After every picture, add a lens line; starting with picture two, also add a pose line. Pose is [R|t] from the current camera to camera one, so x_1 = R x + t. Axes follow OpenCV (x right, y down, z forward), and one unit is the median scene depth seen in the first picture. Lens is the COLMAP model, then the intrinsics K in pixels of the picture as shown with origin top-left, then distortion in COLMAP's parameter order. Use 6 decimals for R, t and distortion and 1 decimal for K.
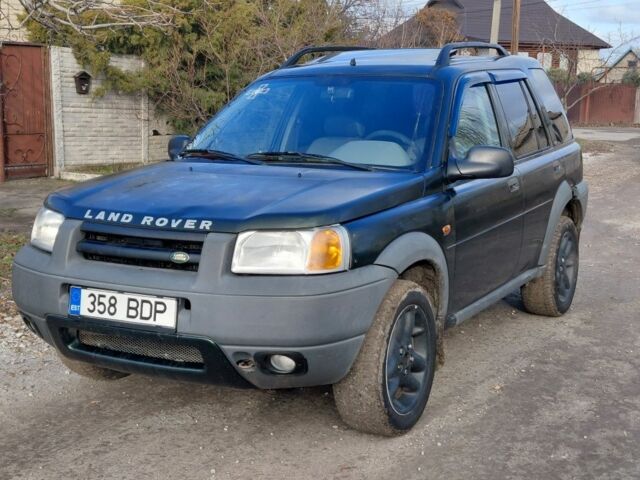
lens RADIAL K [[1008.9, 0, 320.0], [0, 1008.9, 240.0], [0, 0, 1]] dist [0.033763, -0.050554]
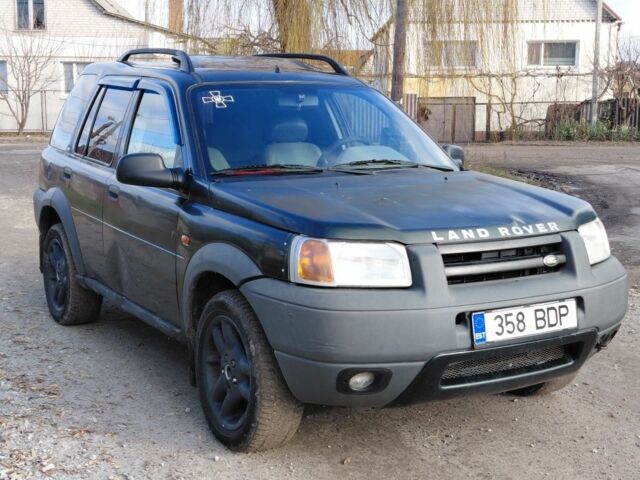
lens RADIAL K [[1008.9, 0, 320.0], [0, 1008.9, 240.0], [0, 0, 1]] dist [0.033763, -0.050554]
pose [[0.516411, -0.130345, 0.846363, -1.110301], [0.133061, 0.988557, 0.071056, -0.105992], [-0.845940, 0.075924, 0.527846, 0.649376]]
